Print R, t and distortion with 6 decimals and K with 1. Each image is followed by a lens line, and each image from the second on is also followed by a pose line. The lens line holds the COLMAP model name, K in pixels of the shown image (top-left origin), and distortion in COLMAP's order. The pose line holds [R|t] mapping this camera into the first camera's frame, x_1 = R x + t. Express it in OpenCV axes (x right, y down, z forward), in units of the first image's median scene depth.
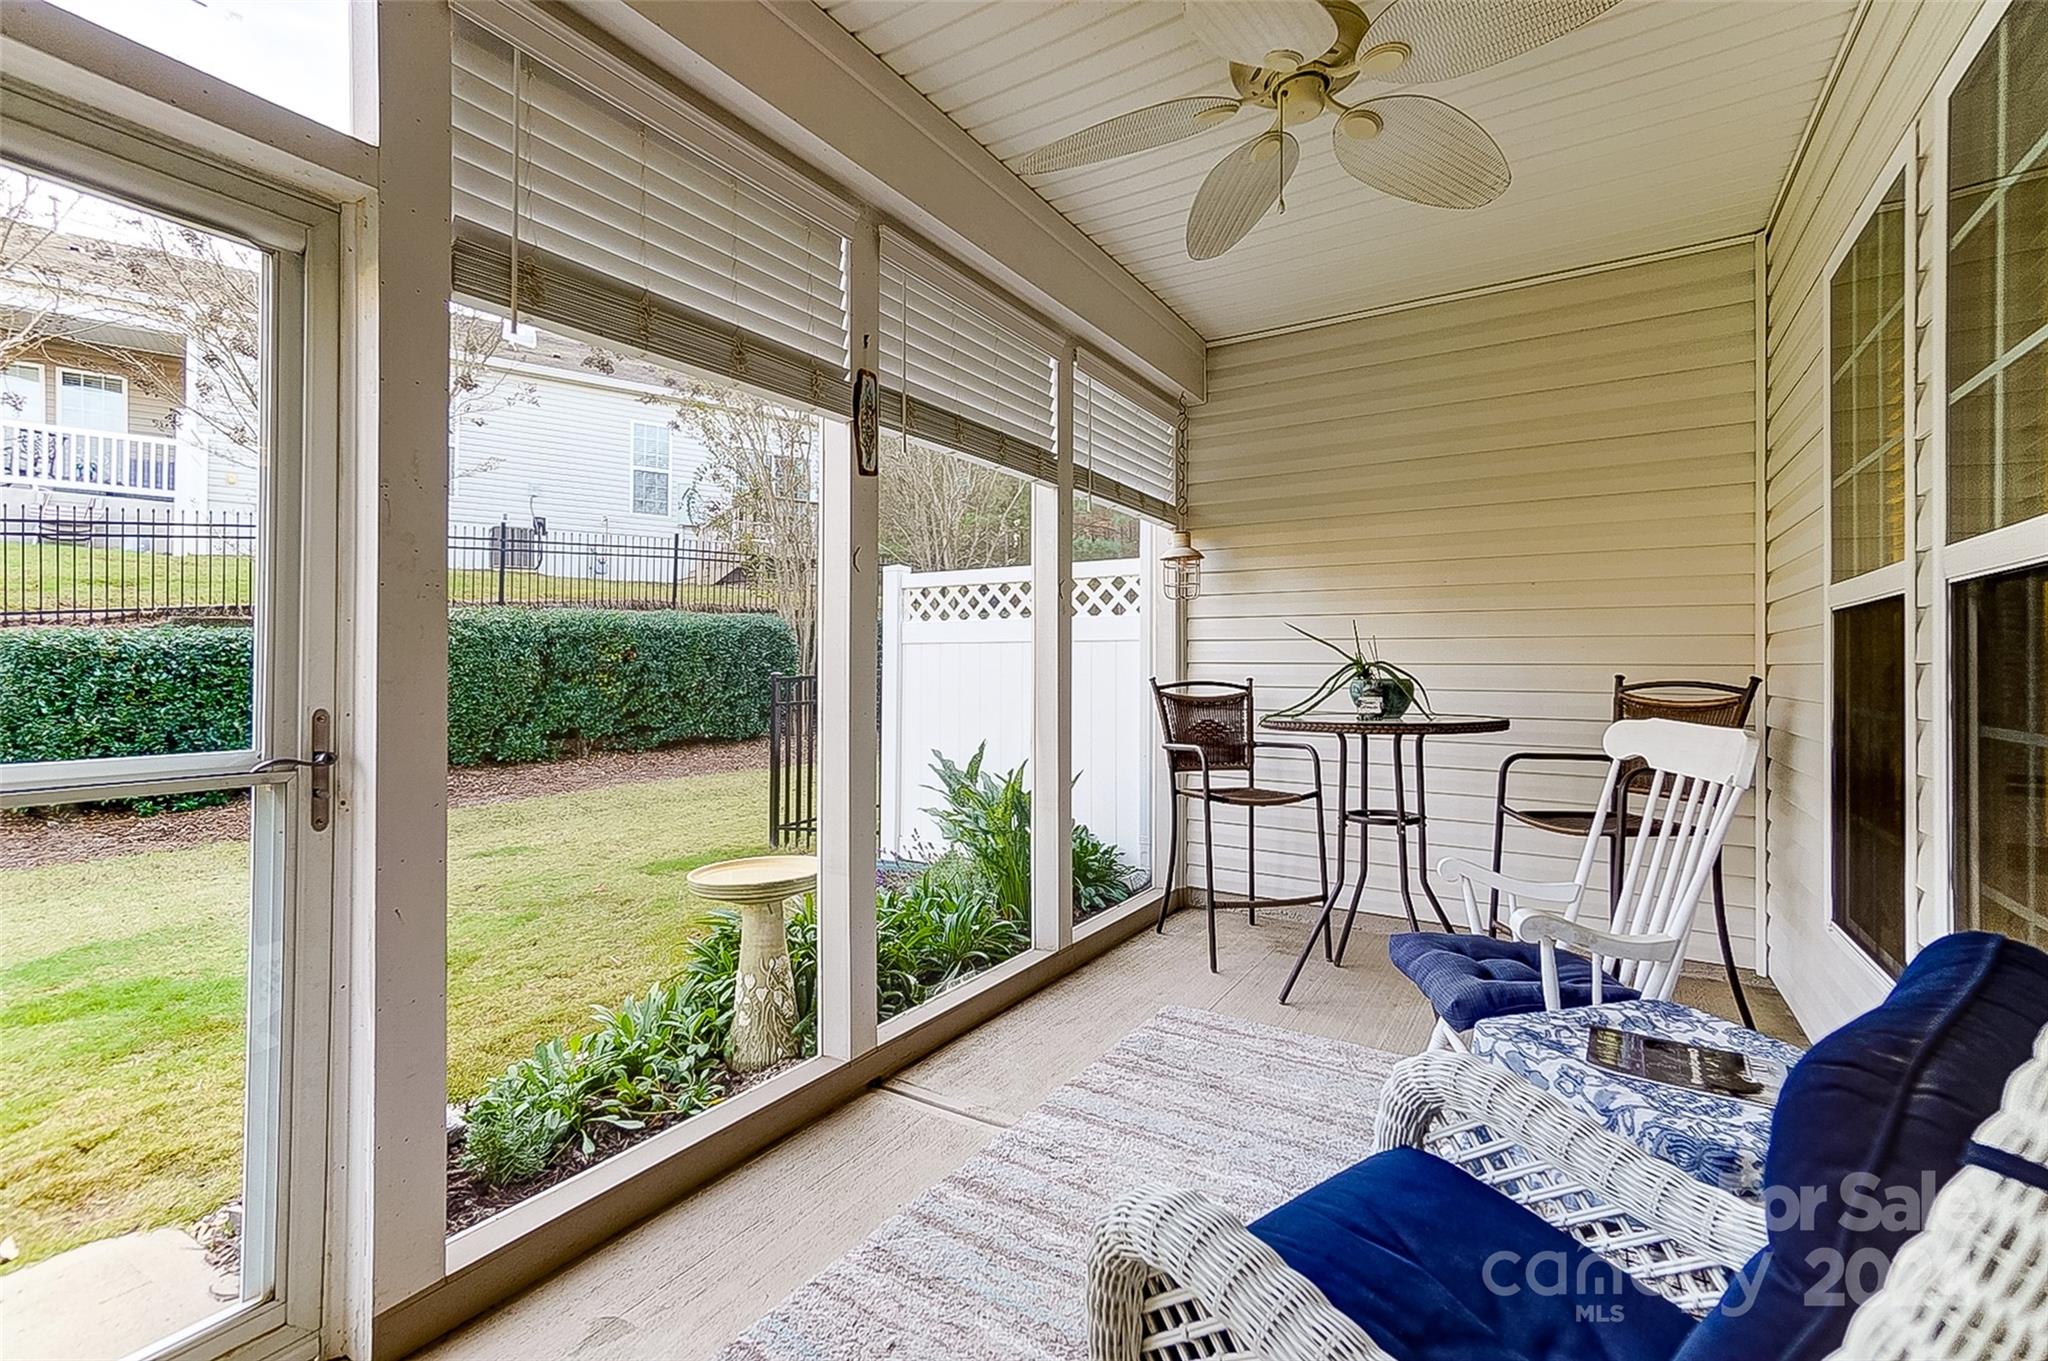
lens RADIAL K [[897.5, 0, 996.5], [0, 897.5, 666.4], [0, 0, 1]] dist [0.000046, 0.009916]
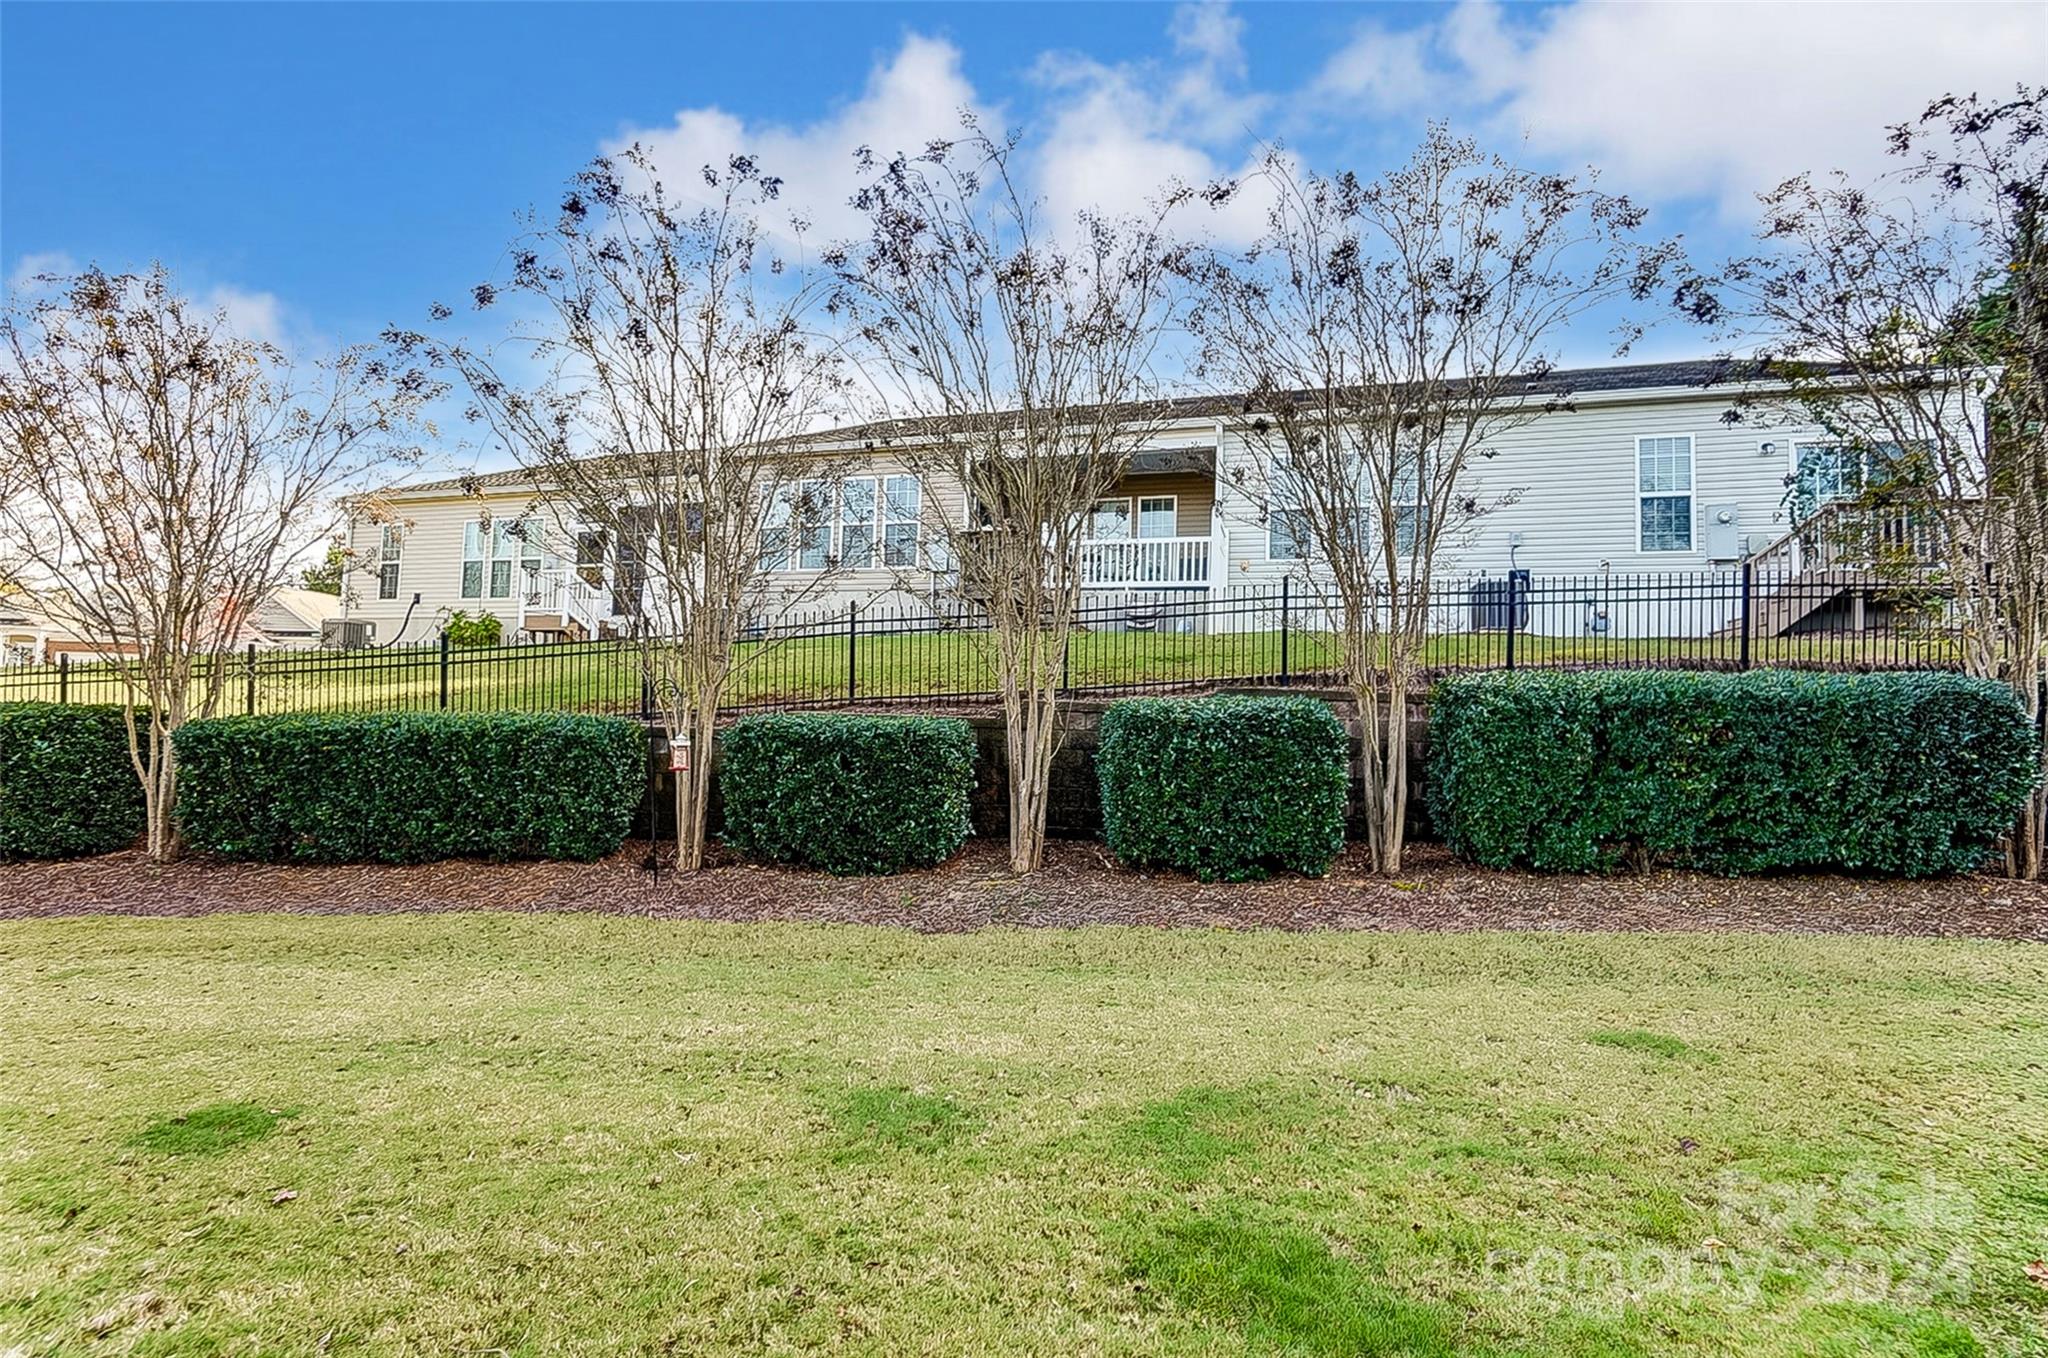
lens RADIAL K [[914.0, 0, 1012.7], [0, 914.0, 641.8], [0, 0, 1]] dist [-0.062373, 0.020795]
pose [[0.606946, -0.050304, -0.793149, -0.195733], [-0.034591, 0.995377, -0.089600, -0.004082], [0.793990, 0.081818, 0.602400, 0.150624]]
